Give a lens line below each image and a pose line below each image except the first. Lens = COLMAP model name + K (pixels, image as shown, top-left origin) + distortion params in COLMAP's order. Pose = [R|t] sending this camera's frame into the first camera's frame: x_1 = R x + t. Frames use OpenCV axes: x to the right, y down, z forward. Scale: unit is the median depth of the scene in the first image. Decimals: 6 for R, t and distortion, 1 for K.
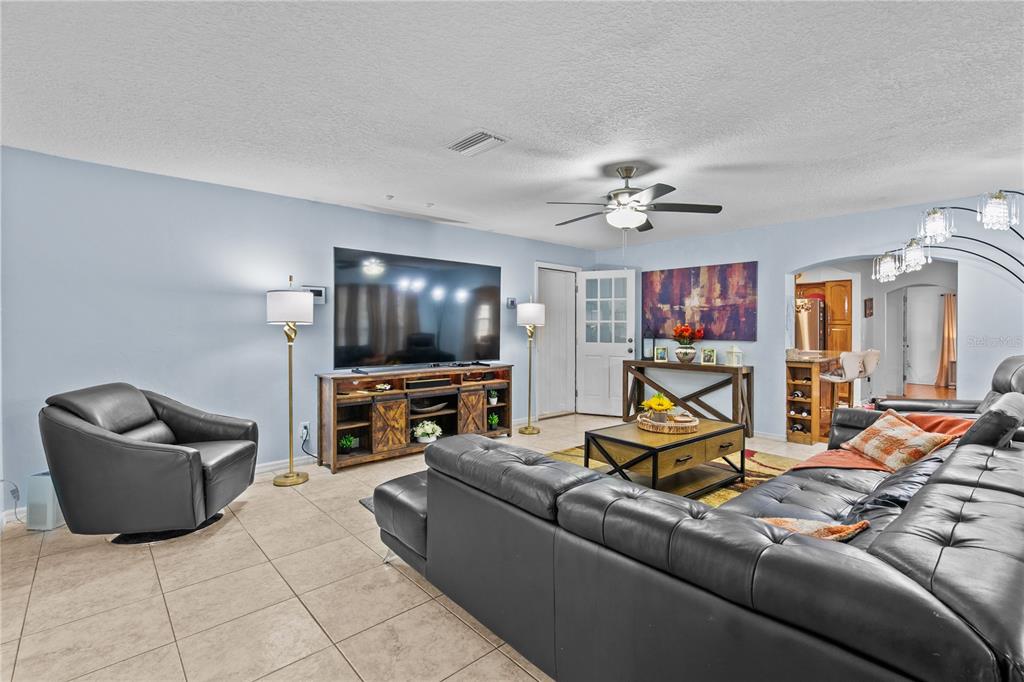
lens RADIAL K [[457.3, 0, 512.9], [0, 457.3, 334.1], [0, 0, 1]] dist [0.001615, -0.000448]
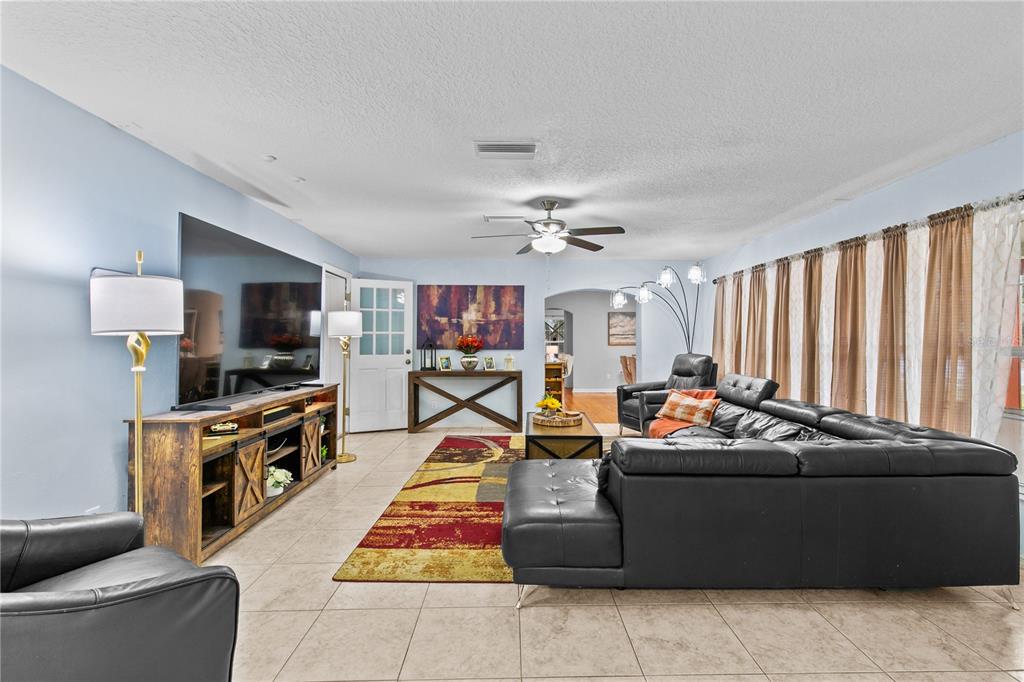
lens RADIAL K [[457.3, 0, 514.1], [0, 457.3, 340.1], [0, 0, 1]] dist [0.001615, -0.000448]
pose [[0.669473, -0.005469, 0.742816, -0.387706], [0.013131, 0.999904, -0.004473, -0.004510], [-0.742720, 0.012749, 0.669480, 0.170723]]
